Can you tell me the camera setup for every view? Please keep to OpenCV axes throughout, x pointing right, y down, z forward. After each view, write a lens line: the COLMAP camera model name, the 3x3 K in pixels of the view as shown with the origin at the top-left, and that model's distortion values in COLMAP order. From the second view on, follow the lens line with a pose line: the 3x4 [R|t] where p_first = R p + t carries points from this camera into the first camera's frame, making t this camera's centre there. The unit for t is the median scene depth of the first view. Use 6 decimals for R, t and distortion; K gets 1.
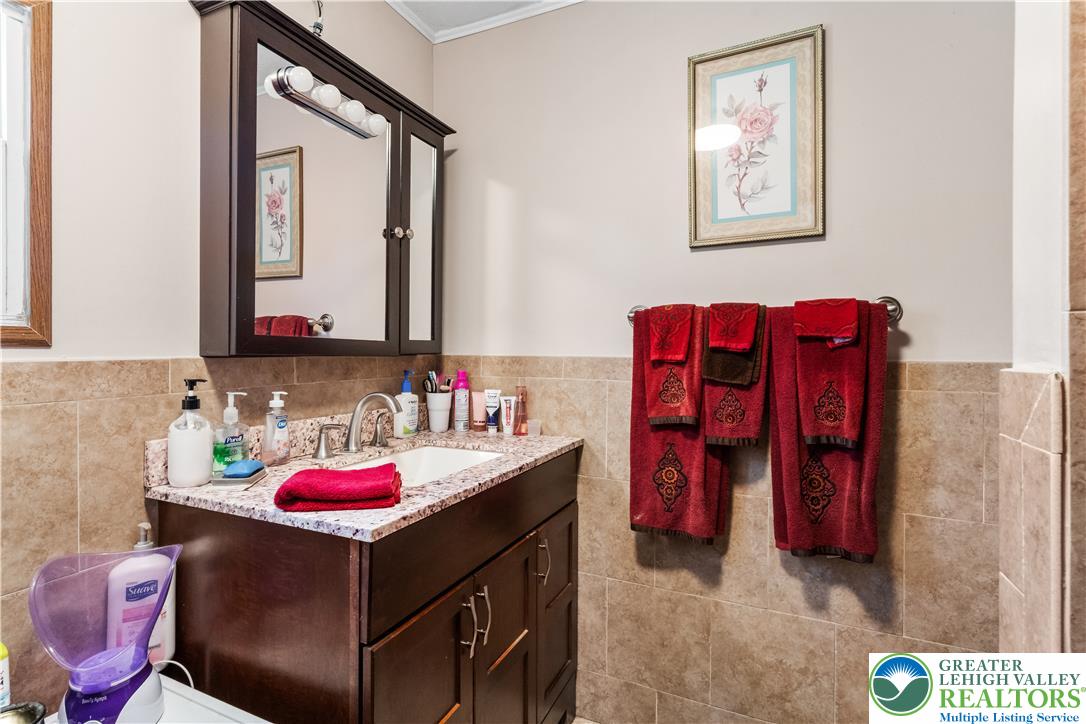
lens RADIAL K [[517.1, 0, 543.8], [0, 517.1, 354.3], [0, 0, 1]] dist [0.001668, 0.000404]
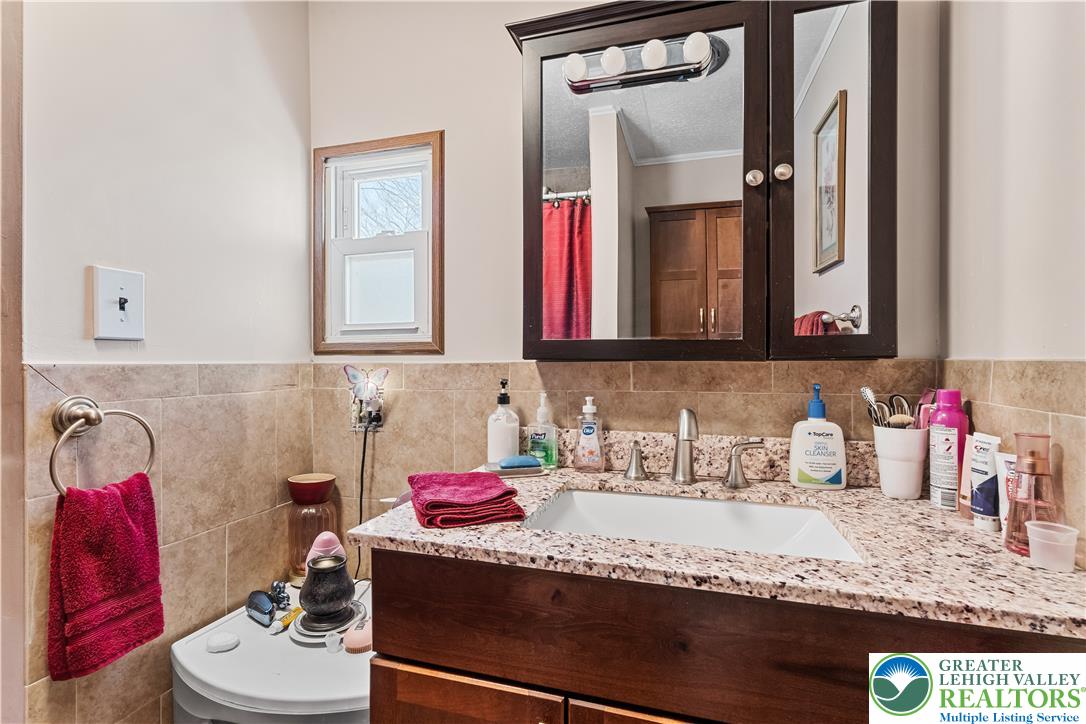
lens RADIAL K [[517.1, 0, 519.7], [0, 517.1, 363.4], [0, 0, 1]] dist [0.001668, 0.000404]
pose [[0.115910, 0.003083, -0.993255, 0.465709], [-0.000630, 0.999995, 0.003030, 0.006799], [0.993260, 0.000275, 0.115911, 0.809544]]
